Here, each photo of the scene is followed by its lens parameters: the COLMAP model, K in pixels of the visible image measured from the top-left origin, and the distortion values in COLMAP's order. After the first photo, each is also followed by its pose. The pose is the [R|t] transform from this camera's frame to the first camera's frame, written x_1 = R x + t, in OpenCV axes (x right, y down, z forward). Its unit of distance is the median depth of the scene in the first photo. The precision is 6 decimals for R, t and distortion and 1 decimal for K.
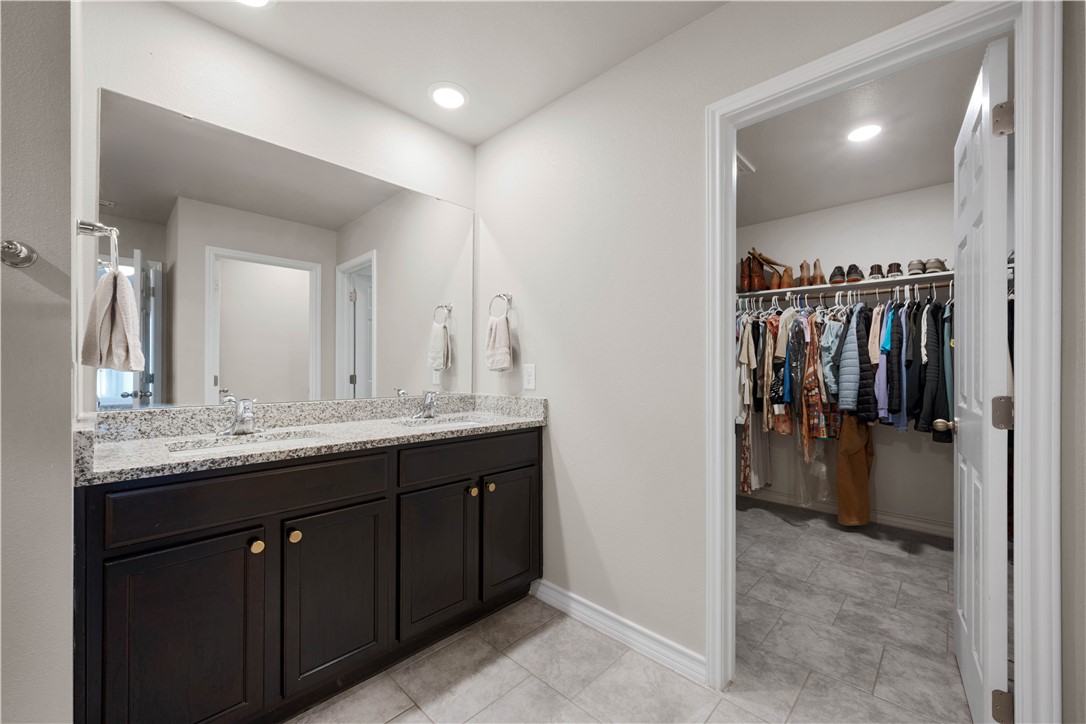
lens RADIAL K [[426.5, 0, 535.4], [0, 426.5, 366.8], [0, 0, 1]] dist [-0.000530, -0.000003]
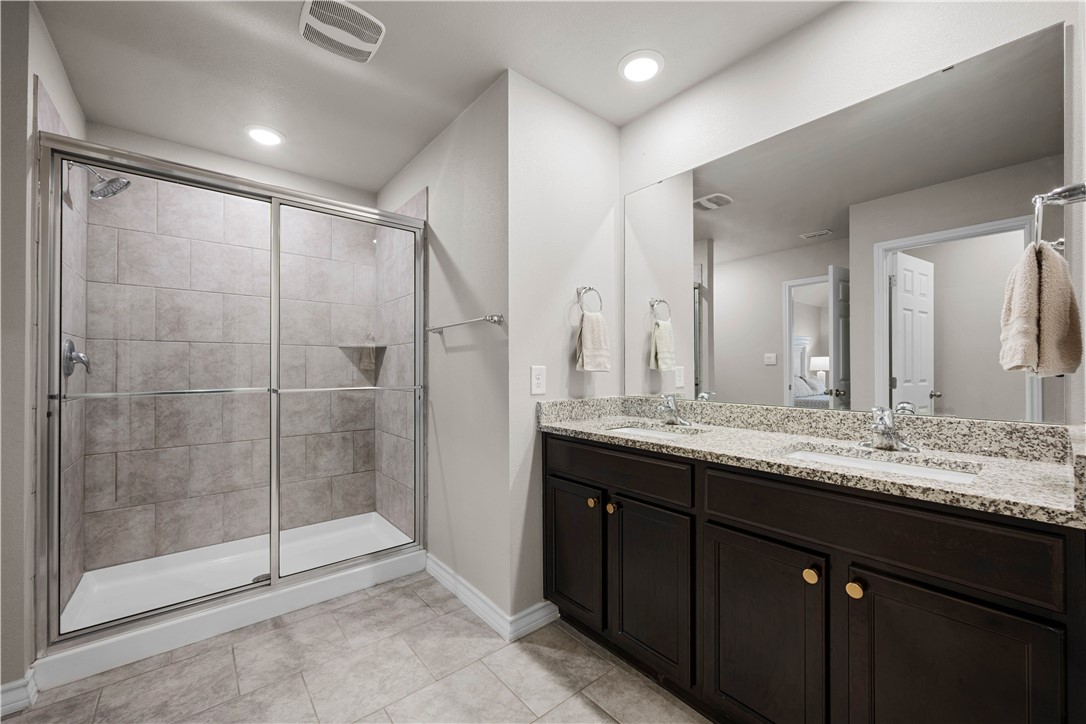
lens RADIAL K [[426.5, 0, 535.4], [0, 426.5, 366.8], [0, 0, 1]] dist [-0.000530, -0.000003]
pose [[-0.106546, -0.006152, -0.994289, 0.536367], [0.005386, 0.999963, -0.006764, 0.003157], [0.994293, -0.006076, -0.106509, 0.744935]]
